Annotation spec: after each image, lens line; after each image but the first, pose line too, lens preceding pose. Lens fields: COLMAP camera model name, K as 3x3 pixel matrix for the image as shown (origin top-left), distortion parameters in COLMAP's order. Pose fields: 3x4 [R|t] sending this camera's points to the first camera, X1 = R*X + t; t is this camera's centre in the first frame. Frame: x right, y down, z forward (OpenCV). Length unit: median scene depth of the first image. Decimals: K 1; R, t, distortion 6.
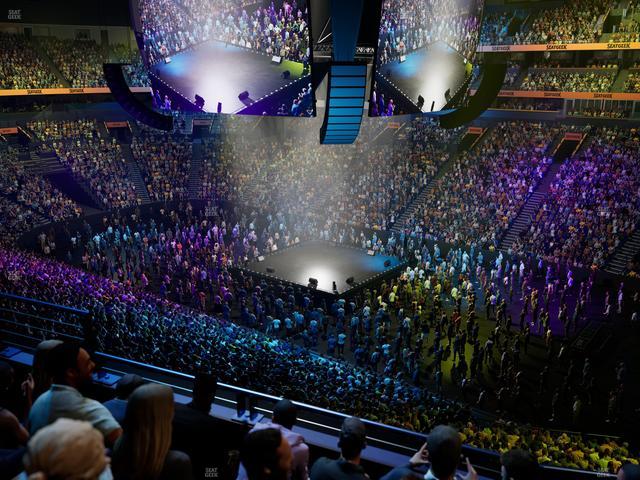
lens RADIAL K [[599.7, 0, 320.0], [0, 599.7, 240.0], [0, 0, 1]] dist [-0.000576, -0.000186]
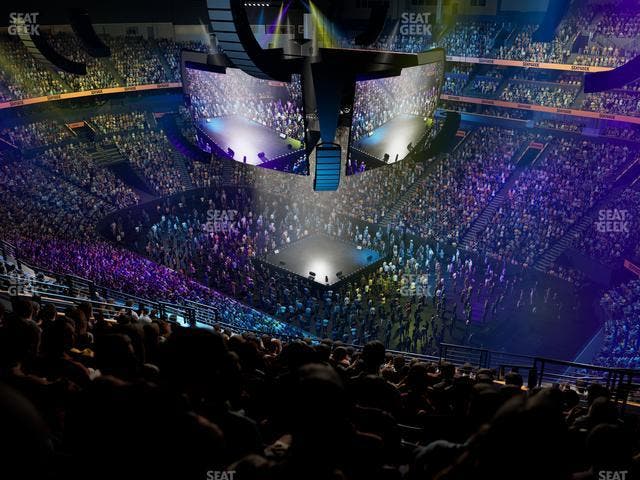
lens RADIAL K [[599.7, 0, 320.0], [0, 599.7, 240.0], [0, 0, 1]] dist [-0.000576, -0.000186]
pose [[0.998349, 0.022038, -0.053047, 0.056272], [-0.015780, 0.993168, 0.115623, -0.122713], [0.055233, -0.114595, 0.991876, -0.264758]]
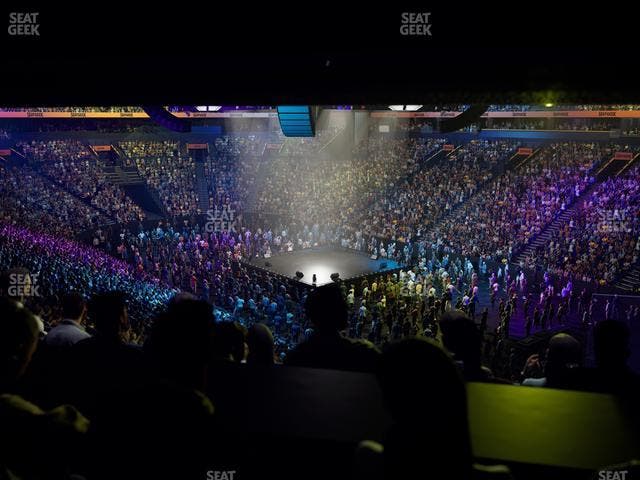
lens RADIAL K [[599.7, 0, 320.0], [0, 599.7, 240.0], [0, 0, 1]] dist [-0.000576, -0.000186]
pose [[0.974174, 0.045136, -0.221240, 0.181366], [-0.061767, 0.995714, -0.068838, 0.056446], [0.217185, 0.080725, 0.972787, -0.010822]]
